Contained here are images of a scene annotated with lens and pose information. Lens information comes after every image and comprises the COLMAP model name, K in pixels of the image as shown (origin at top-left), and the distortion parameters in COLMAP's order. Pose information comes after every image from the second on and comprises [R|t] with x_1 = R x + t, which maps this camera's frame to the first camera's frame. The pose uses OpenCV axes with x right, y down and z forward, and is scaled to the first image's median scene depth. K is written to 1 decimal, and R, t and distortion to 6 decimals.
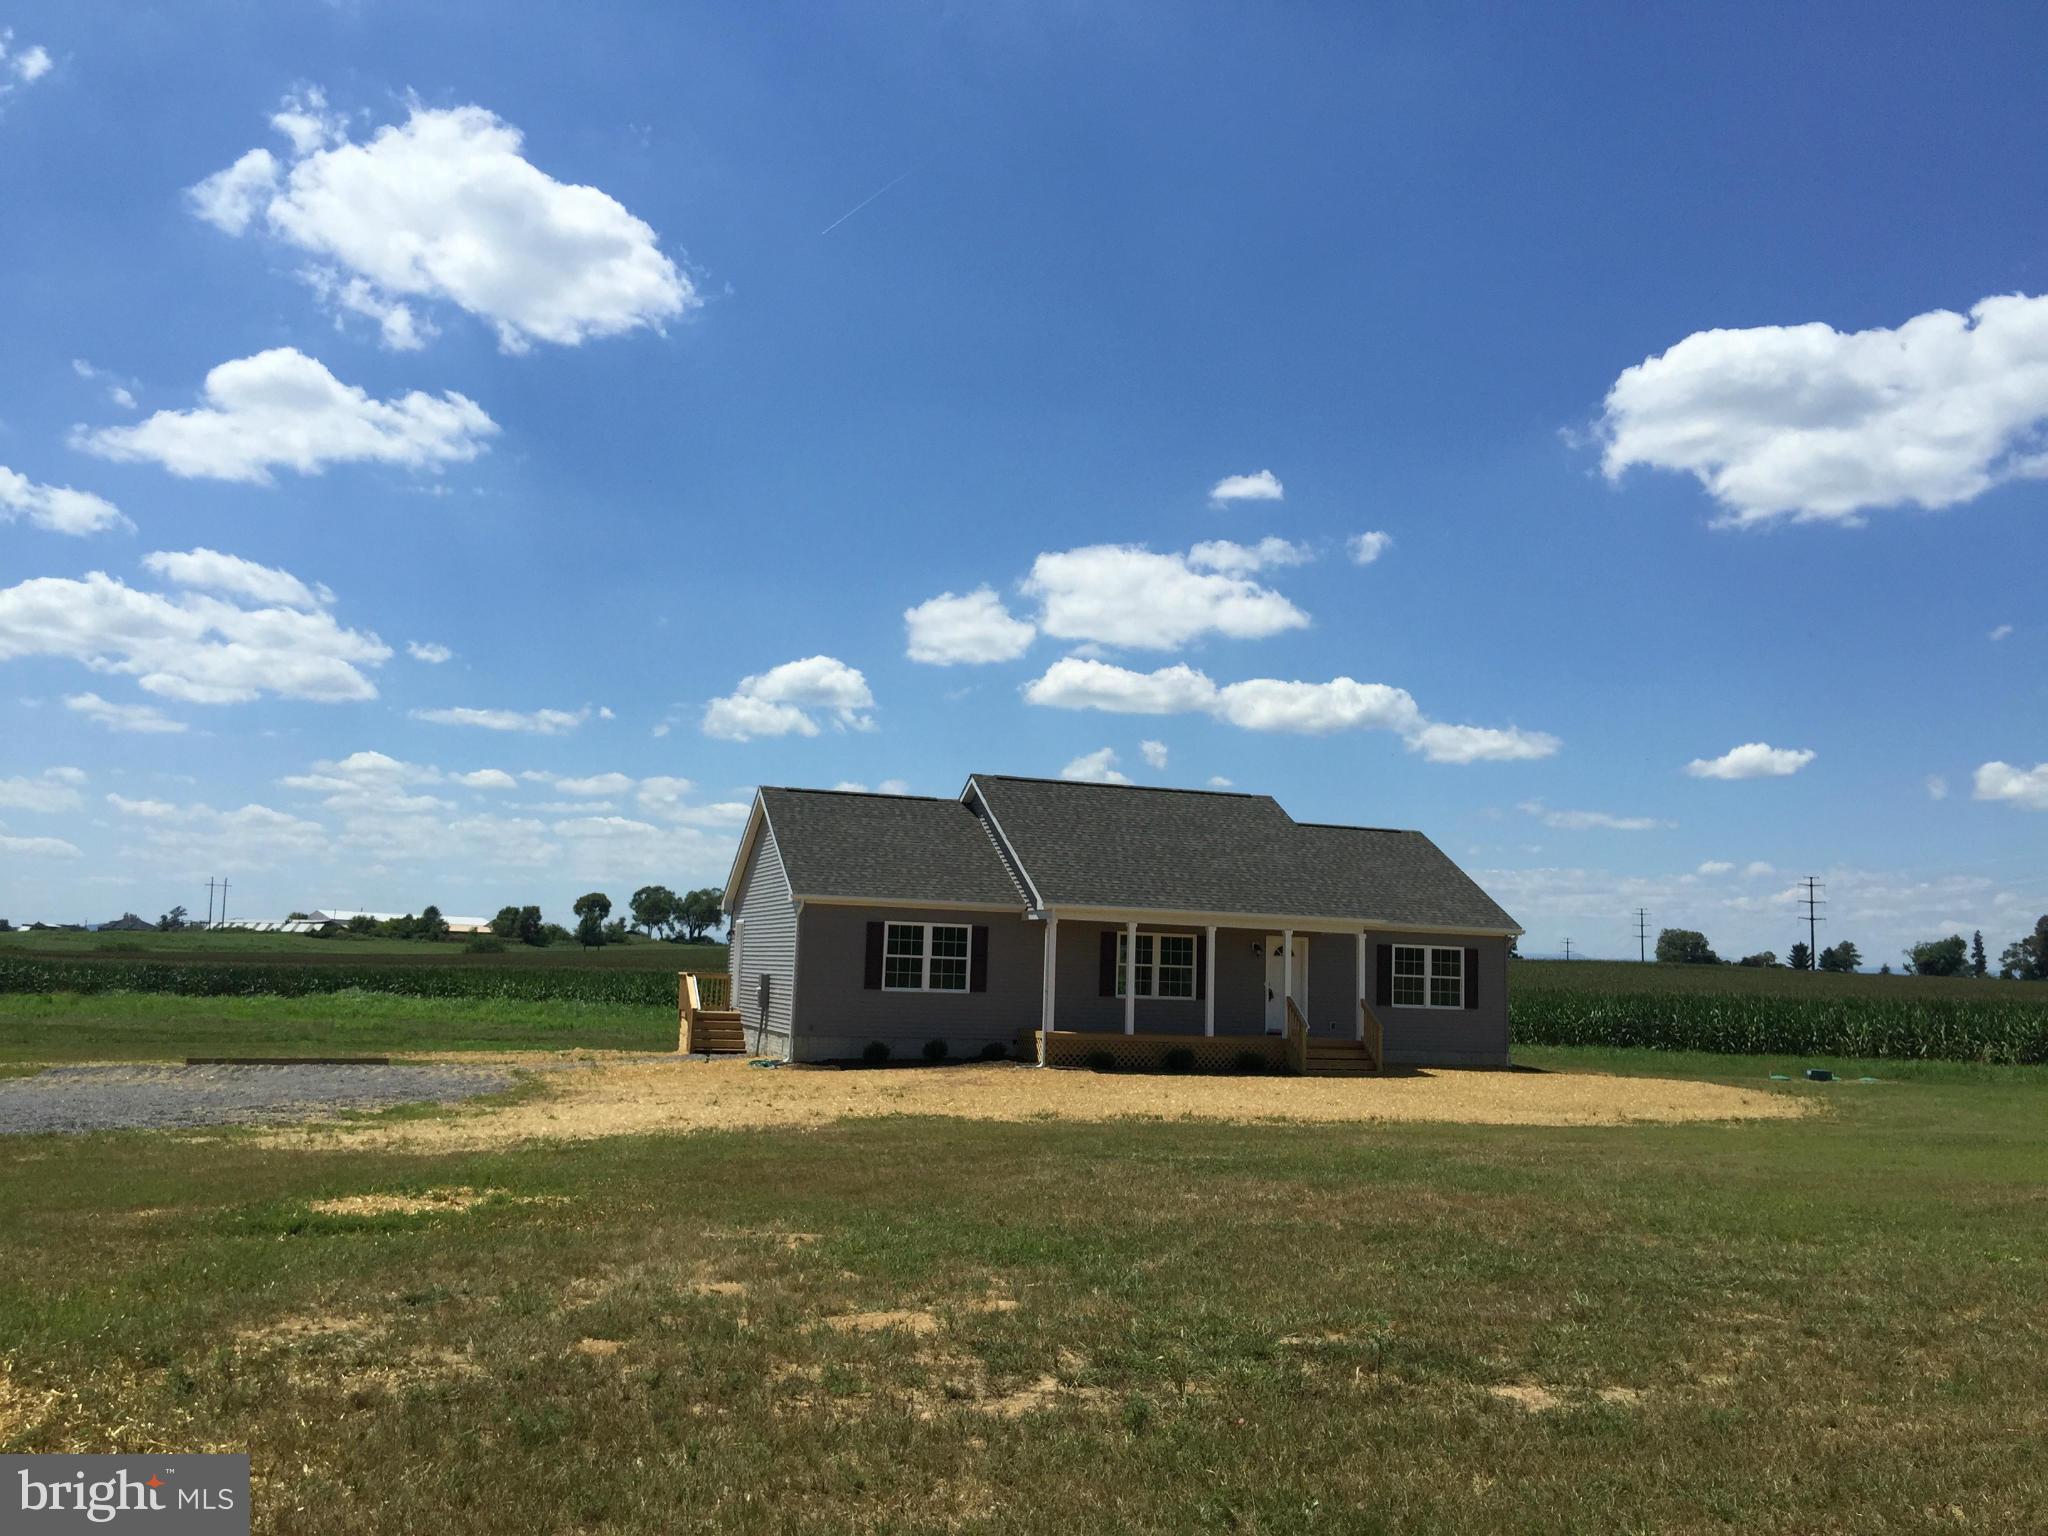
lens RADIAL K [[1716.0, 0, 1025.8], [0, 1716.0, 760.2], [0, 0, 1]] dist [0.055525, -0.029907]
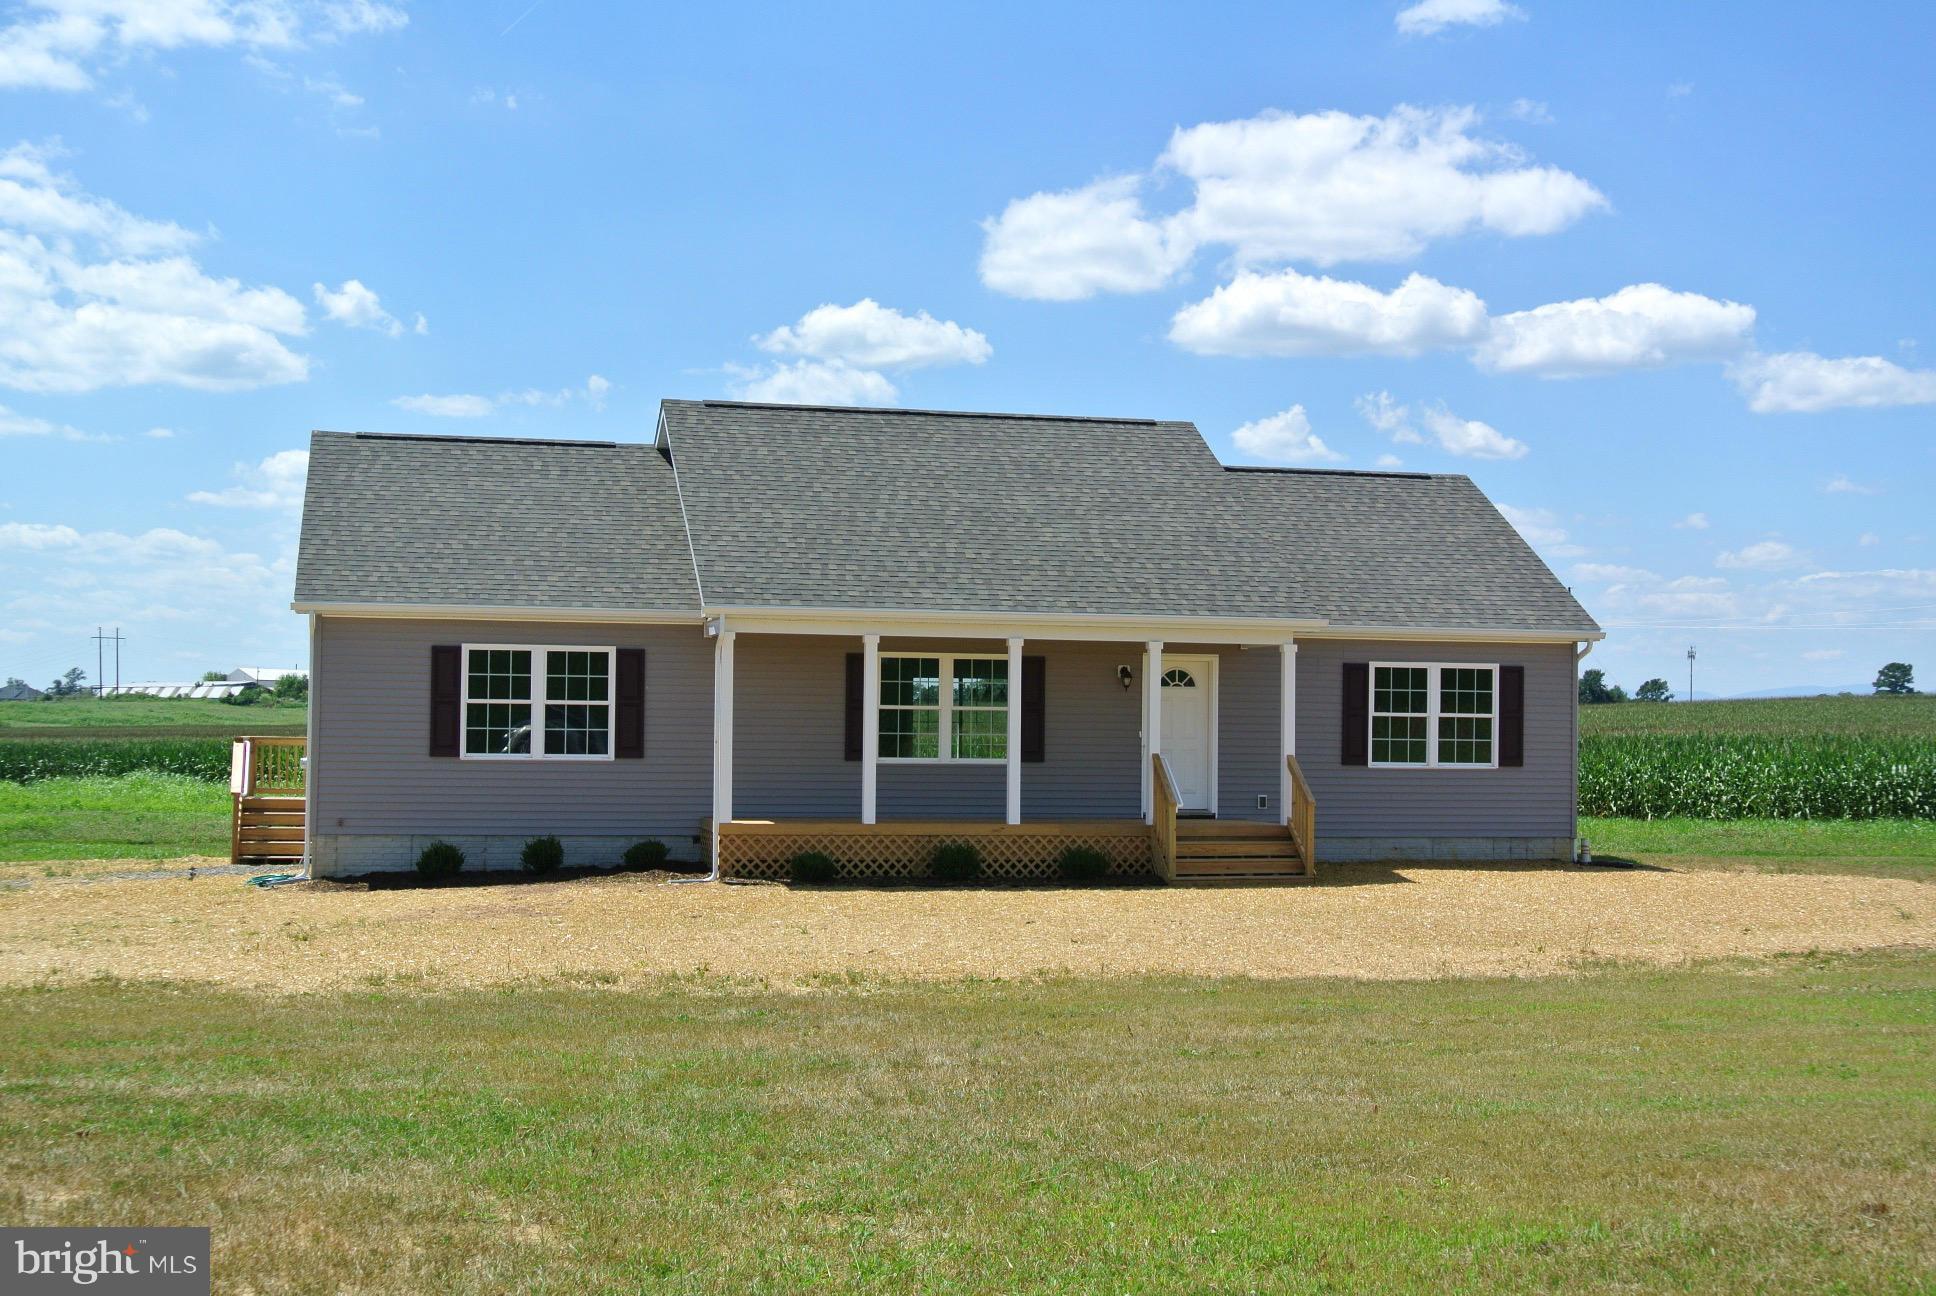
lens RADIAL K [[2411.8, 0, 974.3], [0, 2411.8, 631.1], [0, 0, 1]] dist [-0.044992, 0.000000]
pose [[0.993026, -0.027757, -0.114579, 0.172794], [0.036729, 0.996358, 0.076952, 0.027969], [0.112026, -0.080624, 0.990429, 0.168832]]
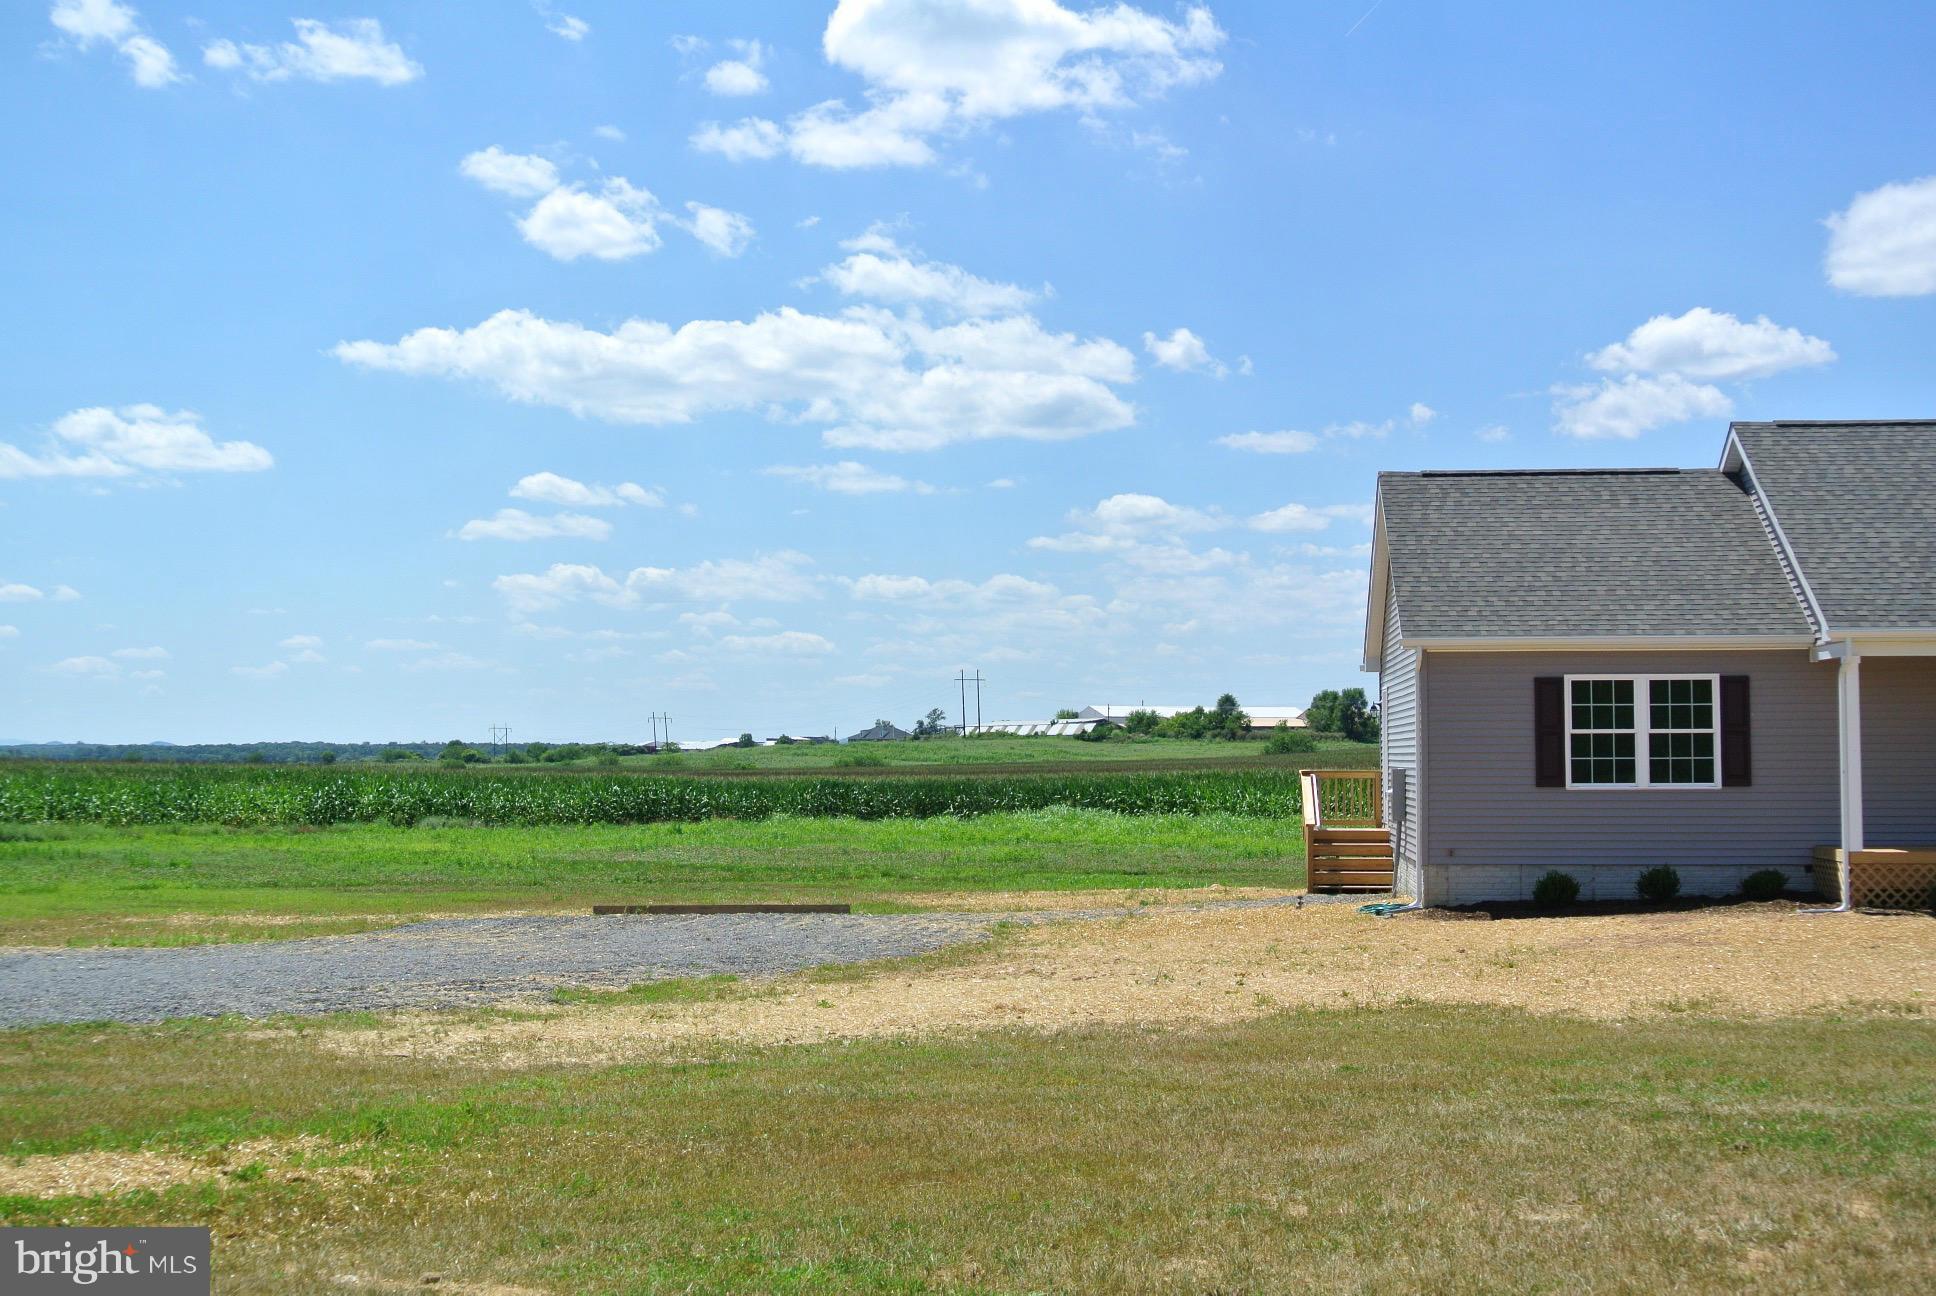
lens RADIAL K [[2411.8, 0, 963.6], [0, 2411.8, 647.4], [0, 0, 1]] dist [-0.044992, 0.000000]
pose [[0.899149, -0.056322, -0.434003, 0.086171], [0.086507, 0.994991, 0.050099, 0.020927], [0.429007, -0.082591, 0.899517, 0.133094]]
